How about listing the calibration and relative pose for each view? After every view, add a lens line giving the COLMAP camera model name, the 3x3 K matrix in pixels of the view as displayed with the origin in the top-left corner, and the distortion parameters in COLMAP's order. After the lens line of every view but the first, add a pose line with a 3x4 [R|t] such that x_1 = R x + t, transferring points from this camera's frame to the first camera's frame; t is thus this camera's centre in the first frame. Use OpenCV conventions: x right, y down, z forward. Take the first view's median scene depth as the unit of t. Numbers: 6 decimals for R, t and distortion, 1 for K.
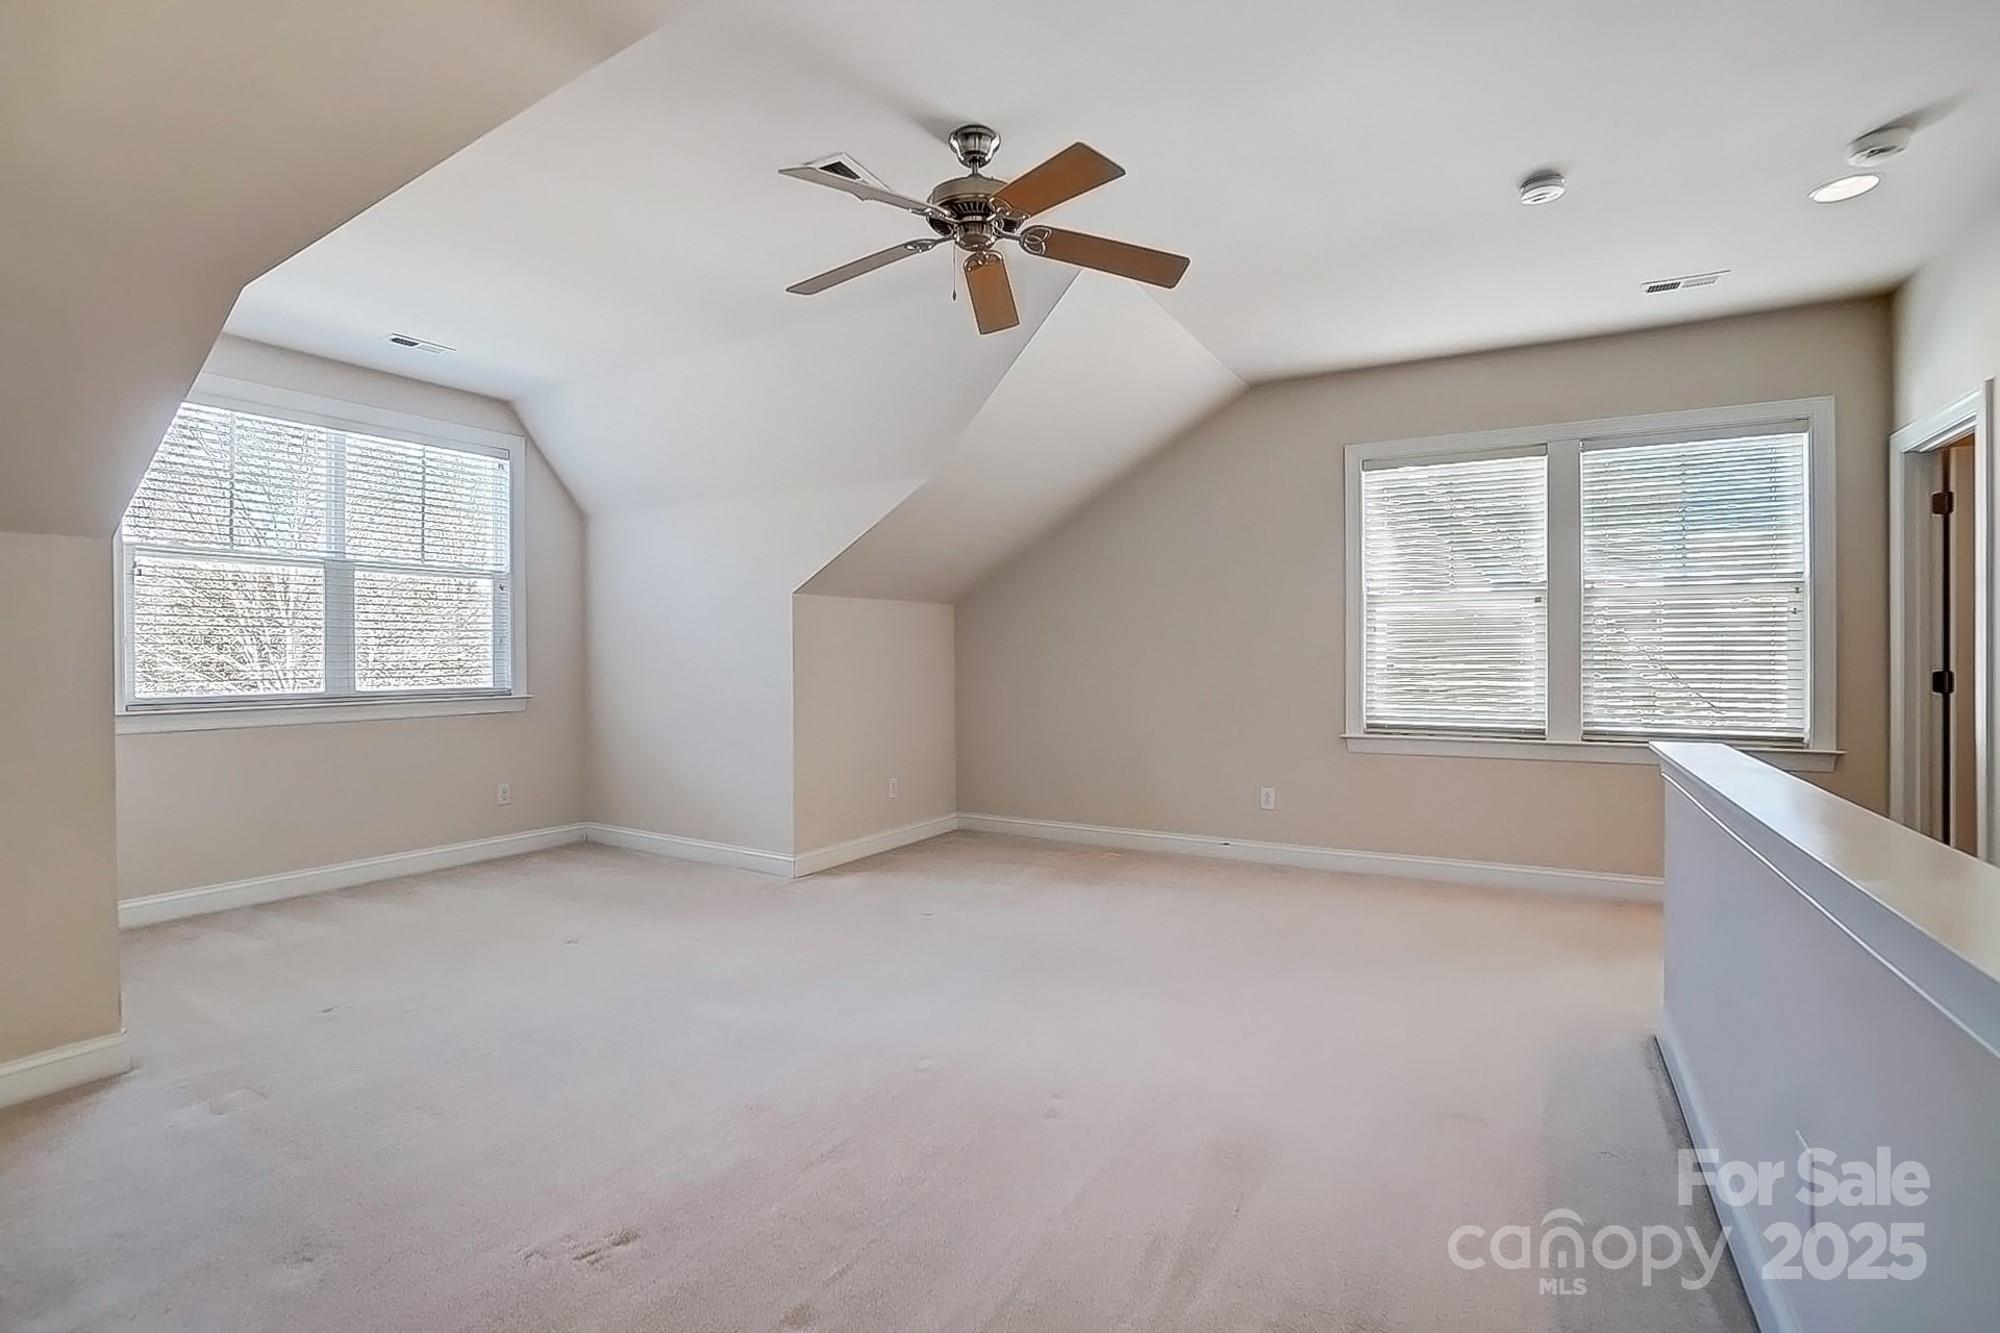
lens RADIAL K [[915.5, 0, 1006.0], [0, 915.5, 661.7], [0, 0, 1]] dist [0.001178, 0.000592]
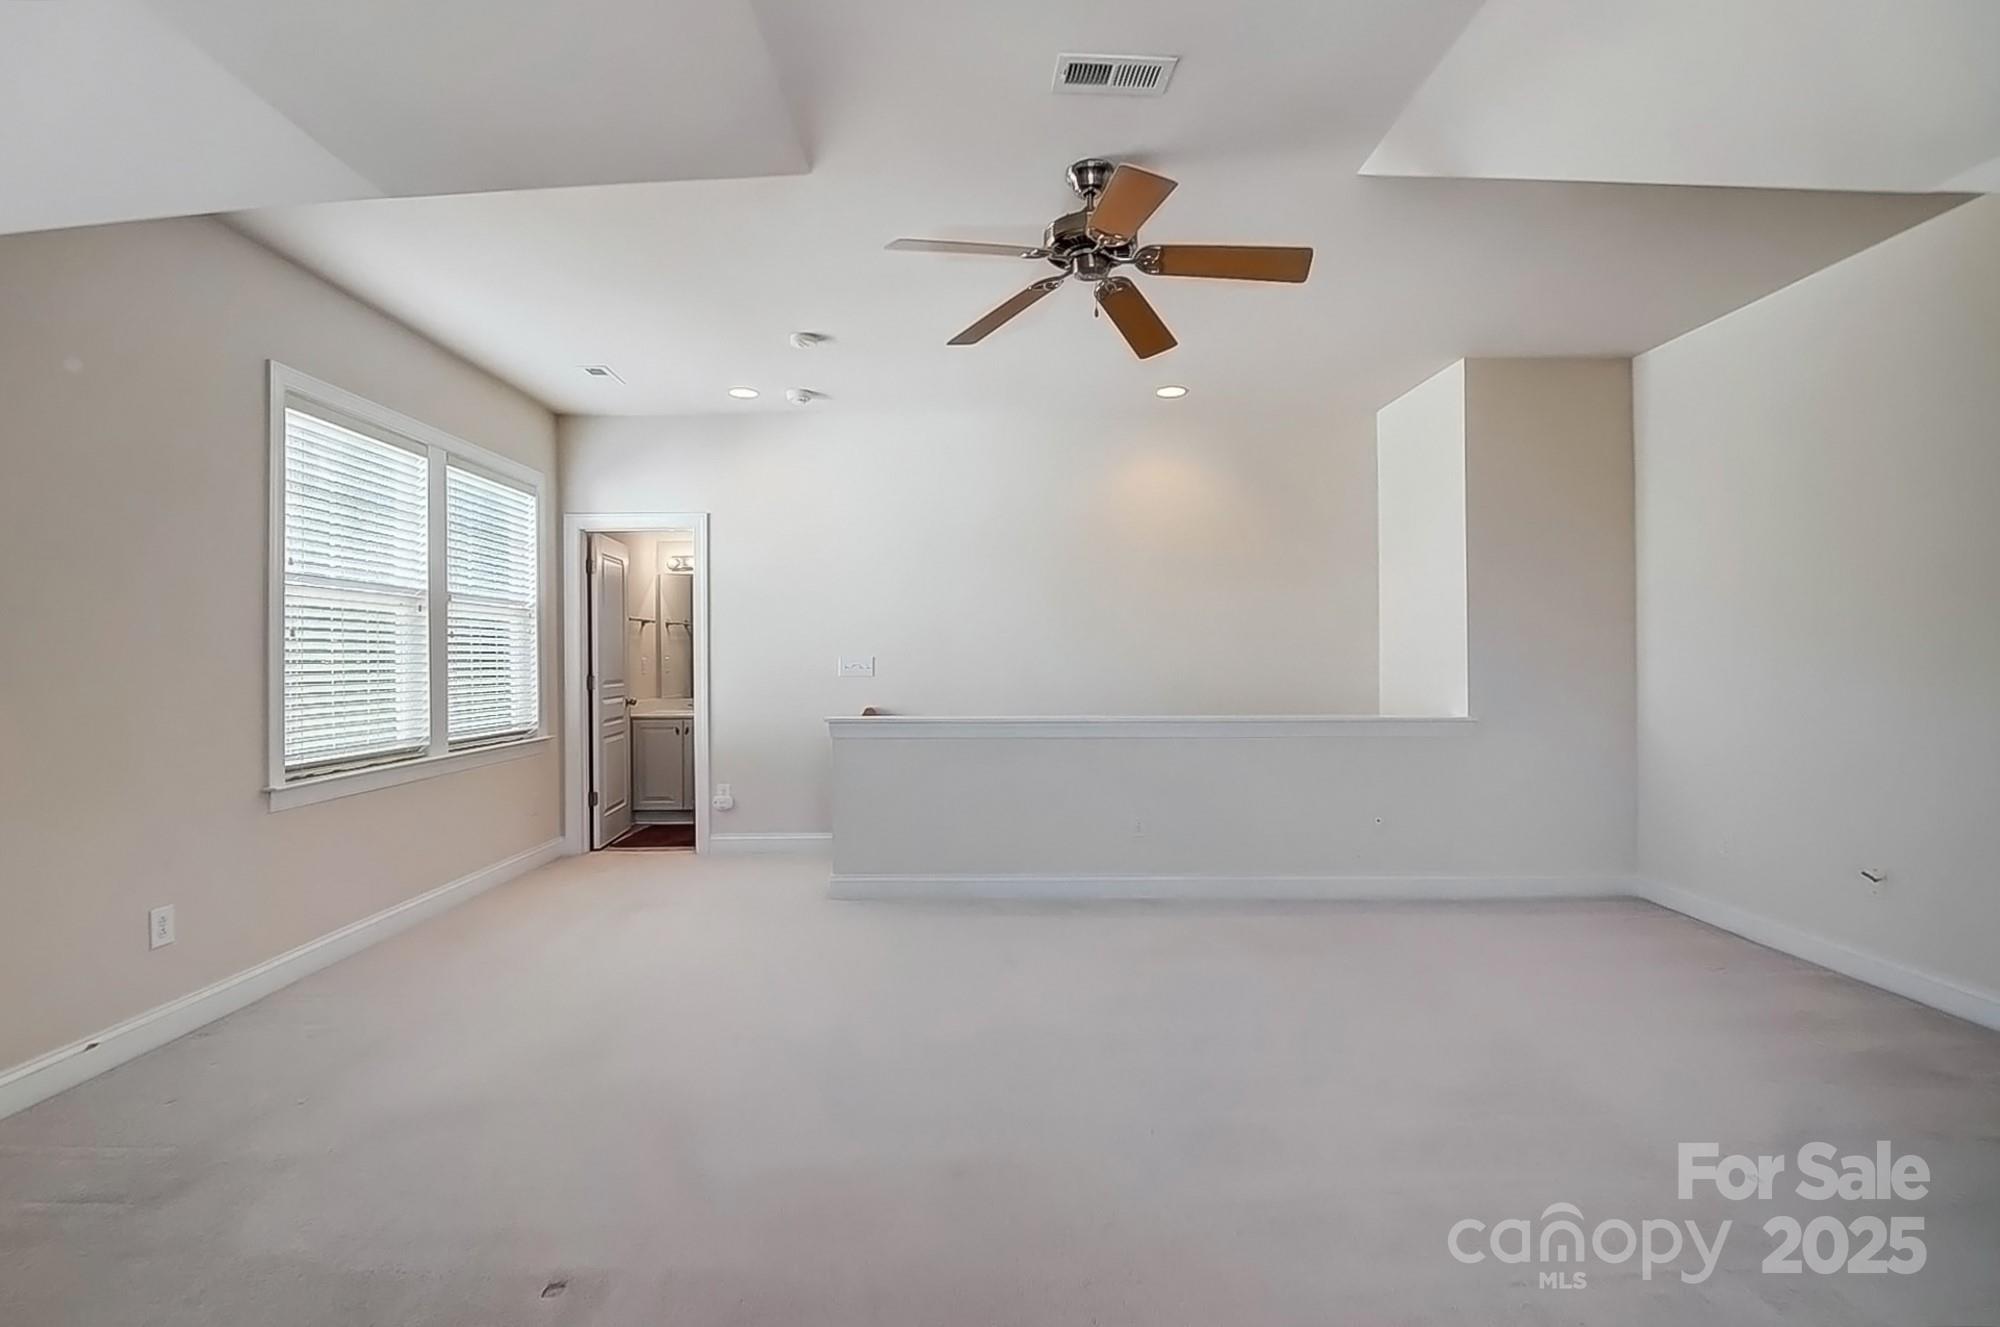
lens RADIAL K [[915.5, 0, 1006.0], [0, 915.5, 658.7], [0, 0, 1]] dist [0.001178, 0.000592]
pose [[-0.508878, 0.003722, 0.860831, -0.535414], [0.011276, 0.999934, 0.002342, -0.012212], [-0.860765, 0.010898, -0.508886, 0.966318]]
